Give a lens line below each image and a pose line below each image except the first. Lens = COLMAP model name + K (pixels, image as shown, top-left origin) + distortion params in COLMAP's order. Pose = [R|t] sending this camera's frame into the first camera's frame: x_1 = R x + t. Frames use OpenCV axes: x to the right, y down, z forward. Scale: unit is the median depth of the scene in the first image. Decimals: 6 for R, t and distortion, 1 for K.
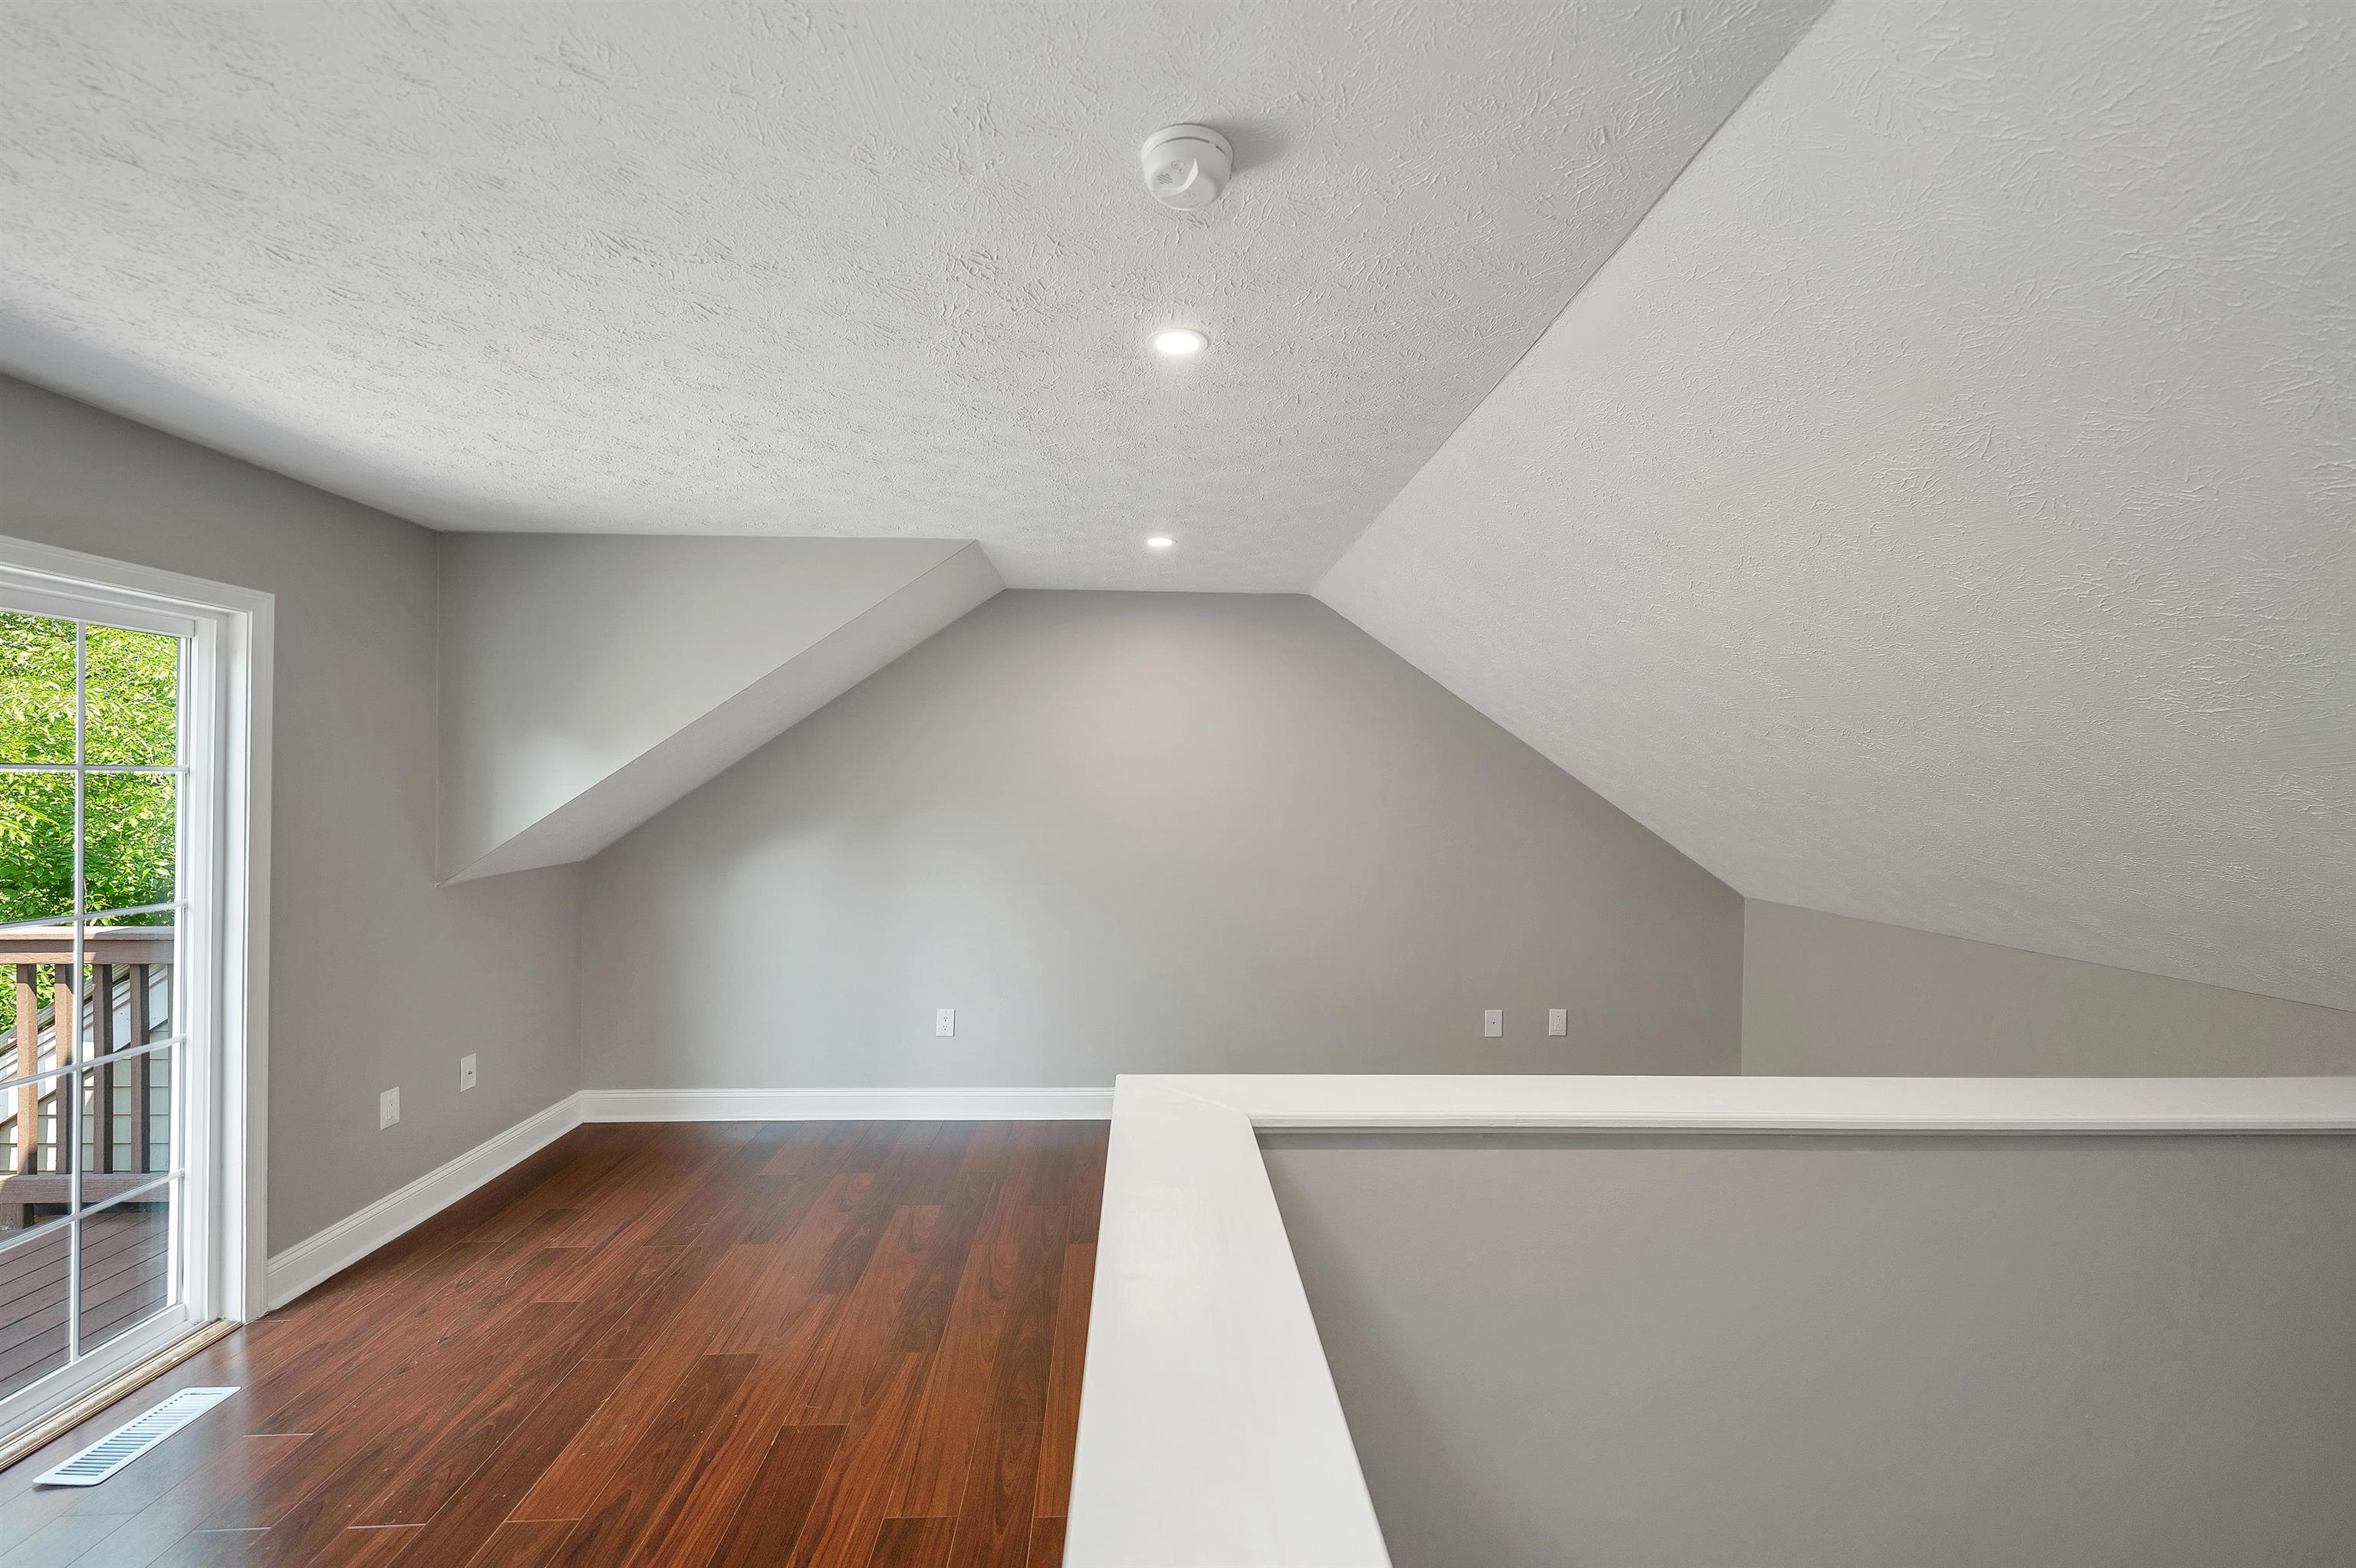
lens RADIAL K [[991.9, 0, 1179.4], [0, 991.9, 786.7], [0, 0, 1]] dist [0.003844, -0.001840]
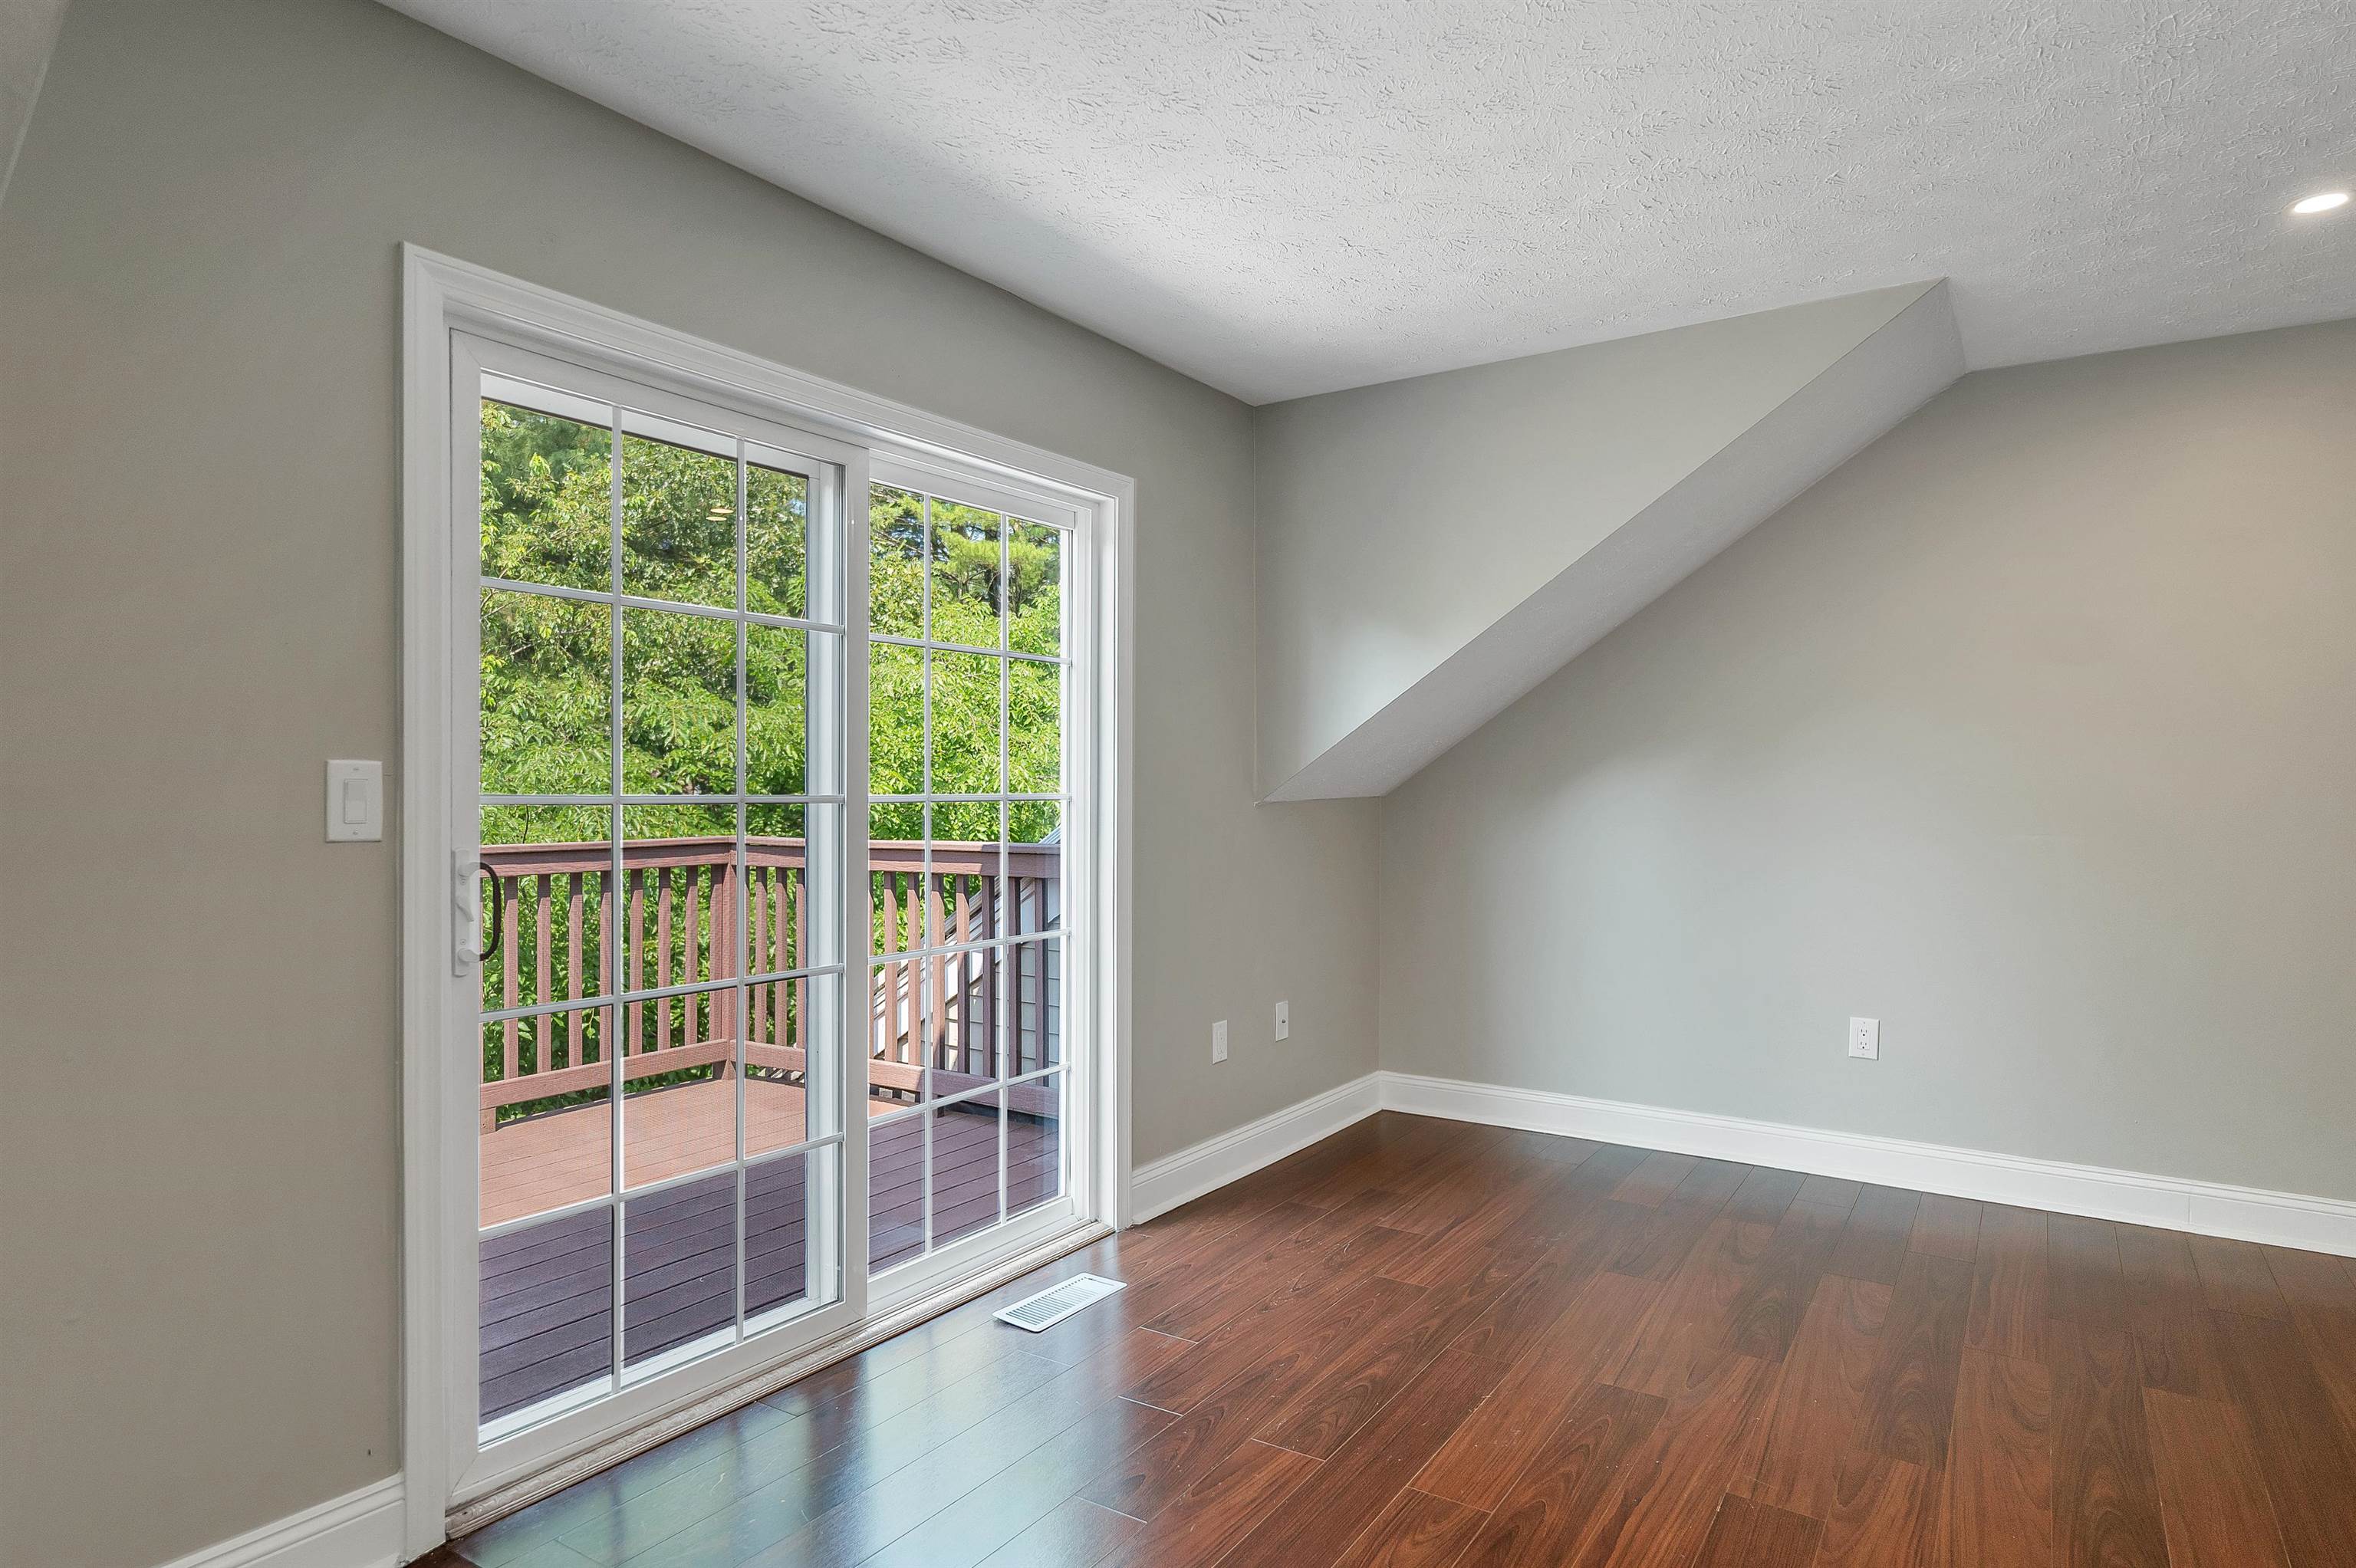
lens RADIAL K [[1331.5, 0, 1128.0], [0, 1331.5, 802.4], [0, 0, 1]] dist [-0.008379, -0.000075]
pose [[0.788496, -0.001905, -0.615037, -0.119557], [0.010003, 0.999903, 0.009728, 0.101649], [0.614959, -0.013823, 0.788438, -0.019881]]
